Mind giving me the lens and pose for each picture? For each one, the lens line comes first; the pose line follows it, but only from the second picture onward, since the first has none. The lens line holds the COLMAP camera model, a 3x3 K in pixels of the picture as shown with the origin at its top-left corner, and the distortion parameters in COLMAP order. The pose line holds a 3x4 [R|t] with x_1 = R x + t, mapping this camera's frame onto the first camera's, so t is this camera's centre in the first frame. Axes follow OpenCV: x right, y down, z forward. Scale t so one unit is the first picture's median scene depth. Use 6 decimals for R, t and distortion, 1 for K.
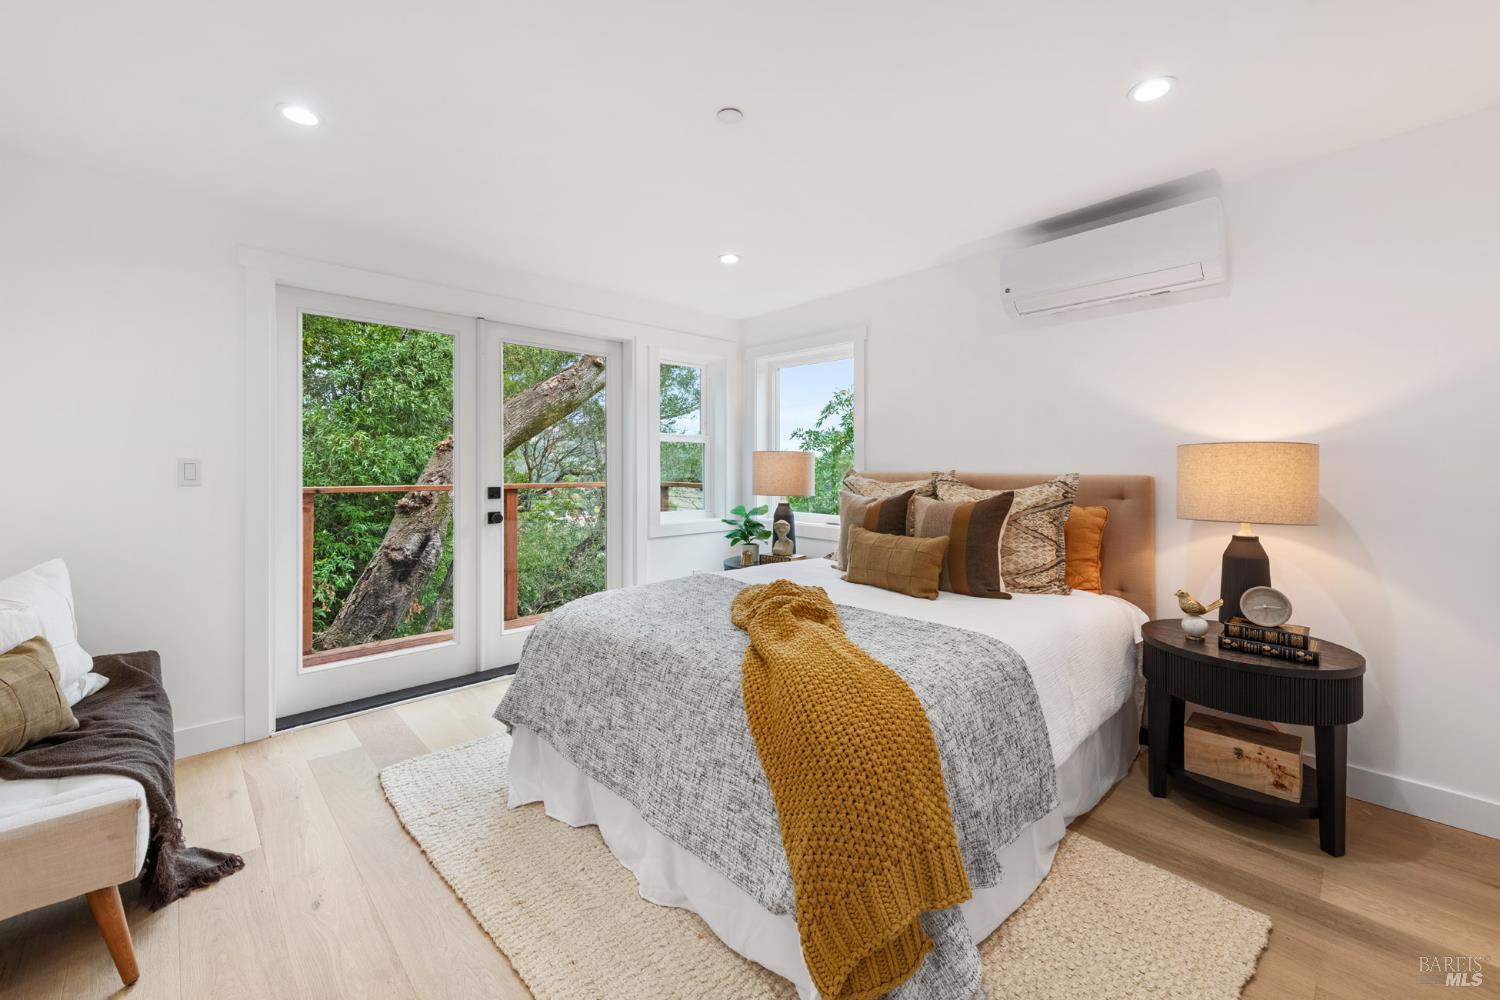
lens RADIAL K [[603.0, 0, 782.5], [0, 603.0, 464.8], [0, 0, 1]] dist [0.009880, -0.002676]
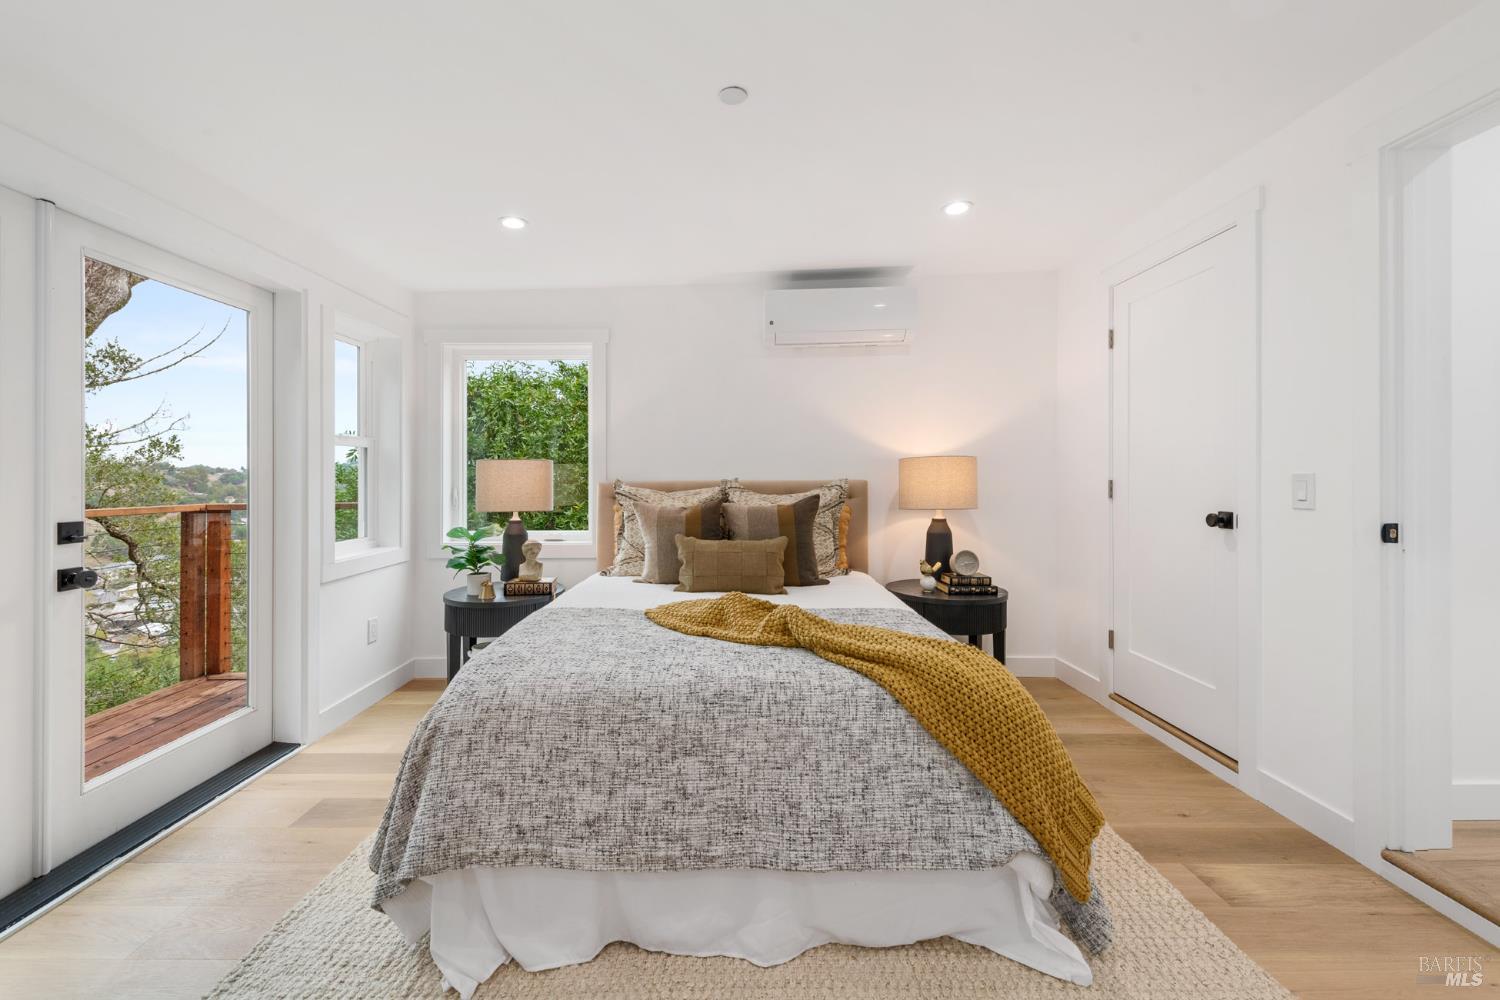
lens RADIAL K [[603.0, 0, 721.0], [0, 603.0, 477.5], [0, 0, 1]] dist [0.009880, -0.002676]
pose [[0.712256, -0.011737, 0.701822, -0.693550], [0.010335, 0.999927, 0.006233, 0.000884], [-0.701844, 0.002814, 0.712325, 0.329578]]
